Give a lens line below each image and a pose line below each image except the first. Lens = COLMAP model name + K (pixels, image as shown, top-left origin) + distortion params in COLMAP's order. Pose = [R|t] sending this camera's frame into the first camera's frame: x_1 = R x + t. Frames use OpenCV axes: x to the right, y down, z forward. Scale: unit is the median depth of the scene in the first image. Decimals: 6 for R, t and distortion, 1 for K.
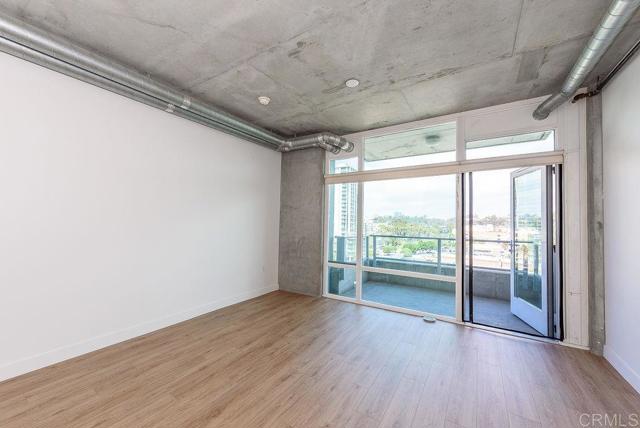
lens RADIAL K [[258.4, 0, 323.1], [0, 258.4, 216.7], [0, 0, 1]] dist [0.016068, -0.004974]
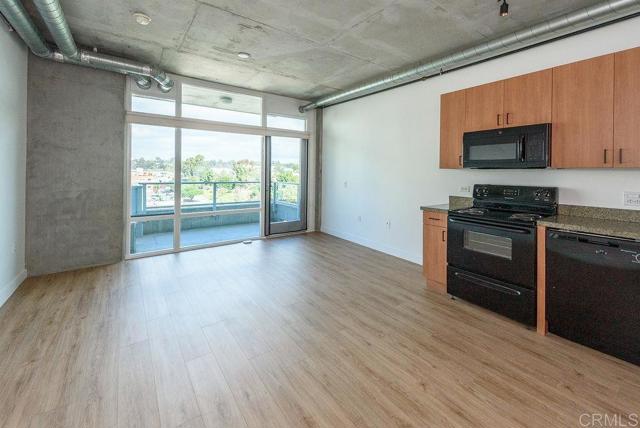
lens RADIAL K [[258.4, 0, 335.8], [0, 258.4, 176.7], [0, 0, 1]] dist [0.016068, -0.004974]
pose [[0.341328, -0.031290, 0.939423, -0.575106], [-0.028600, 0.998637, 0.043654, -0.010973], [-0.939509, -0.041768, 0.339968, 0.106222]]
